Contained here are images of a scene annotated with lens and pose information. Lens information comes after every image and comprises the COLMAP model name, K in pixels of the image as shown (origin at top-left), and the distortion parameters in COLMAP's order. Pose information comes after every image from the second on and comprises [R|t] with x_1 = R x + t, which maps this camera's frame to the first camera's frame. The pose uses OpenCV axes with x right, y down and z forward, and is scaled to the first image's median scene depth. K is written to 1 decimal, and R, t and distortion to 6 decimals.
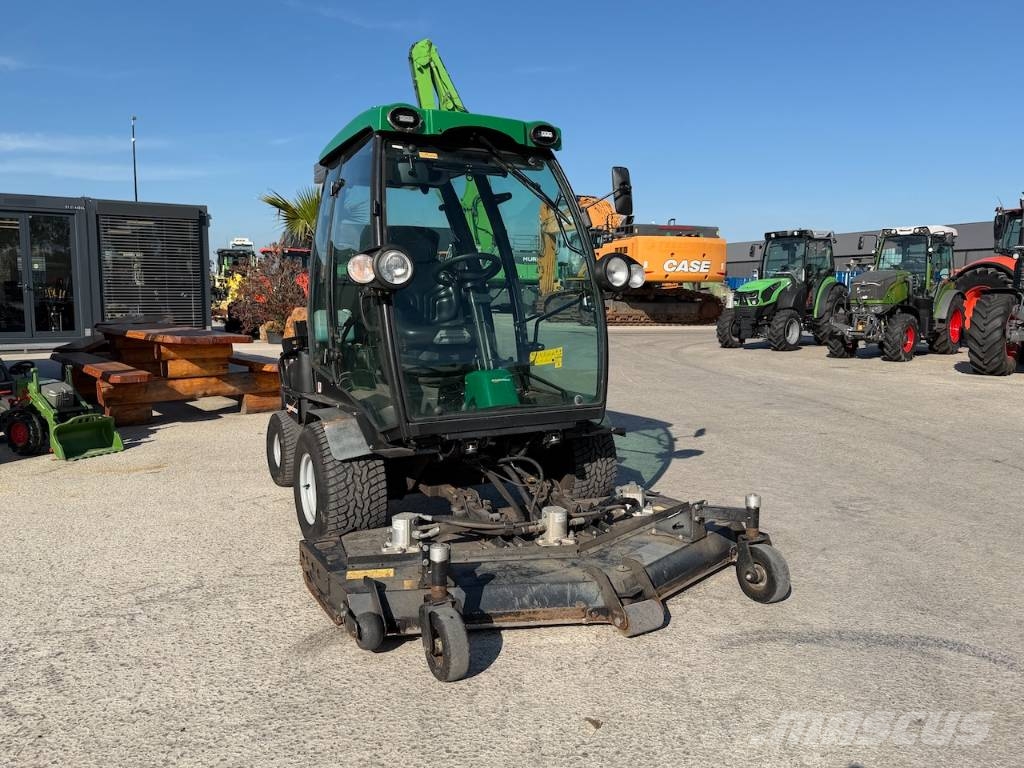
lens RADIAL K [[770.1, 0, 512.9], [0, 770.1, 394.5], [0, 0, 1]] dist [0.079863, -0.066581]
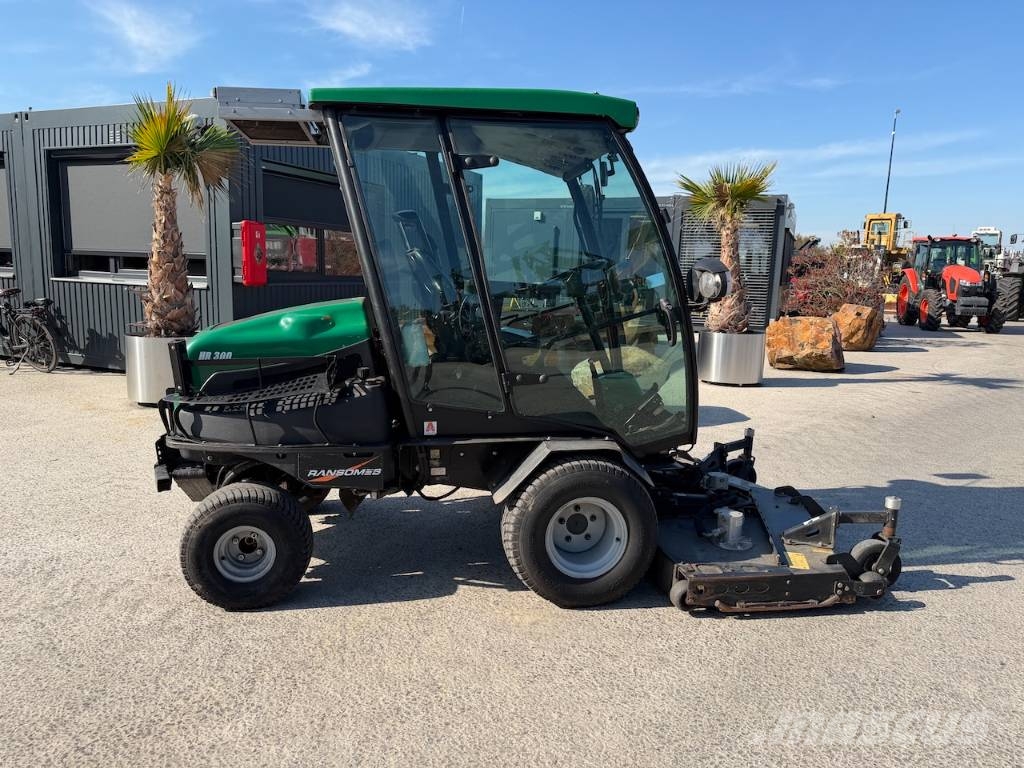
lens RADIAL K [[721.7, 0, 512.0], [0, 721.7, 383.4], [0, 0, 1]] dist [0.044340, -0.062326]
pose [[0.553258, 0.143370, -0.820579, 0.211682], [-0.136229, 0.987388, 0.080666, -0.040779], [0.821795, 0.067158, 0.565811, 0.250558]]
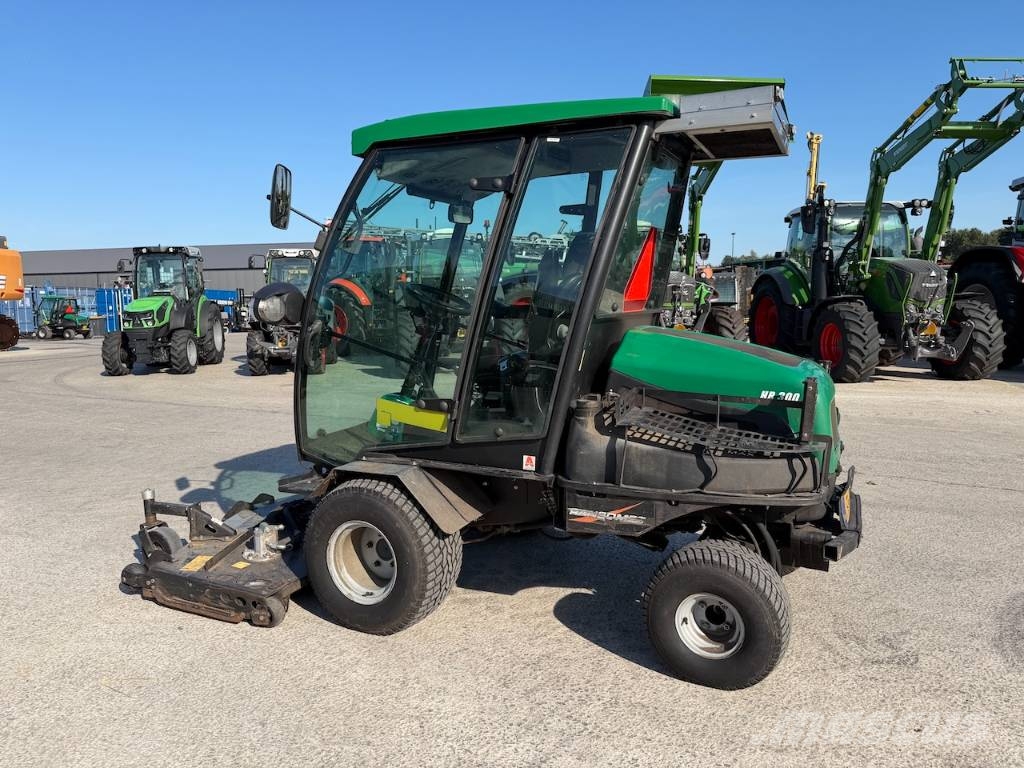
lens RADIAL K [[721.7, 0, 508.4], [0, 721.7, 387.4], [0, 0, 1]] dist [0.044340, -0.062326]
pose [[0.572865, -0.106519, 0.812699, -0.142133], [0.123185, 0.991447, 0.043115, -0.028335], [-0.810340, 0.075413, 0.581086, 0.166079]]
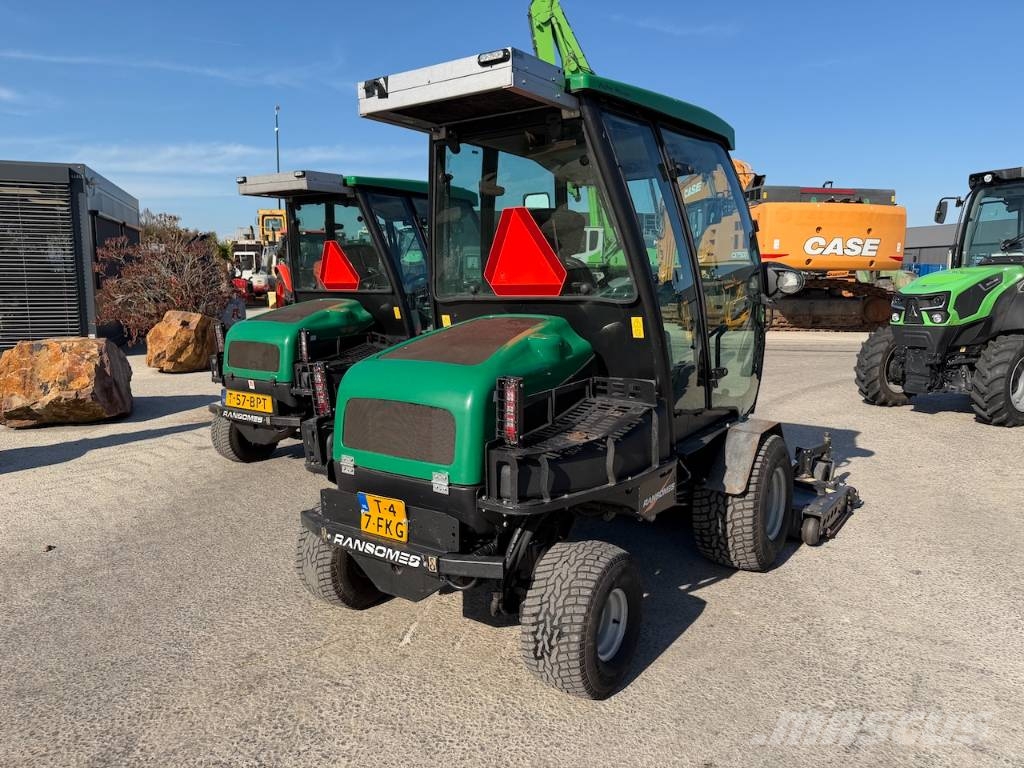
lens RADIAL K [[721.7, 0, 511.3], [0, 721.7, 389.5], [0, 0, 1]] dist [0.044340, -0.062326]
pose [[0.969996, 0.040540, -0.239717, 0.164474], [-0.035539, 0.999052, 0.025147, -0.075287], [0.240510, -0.015873, 0.970517, 0.500901]]
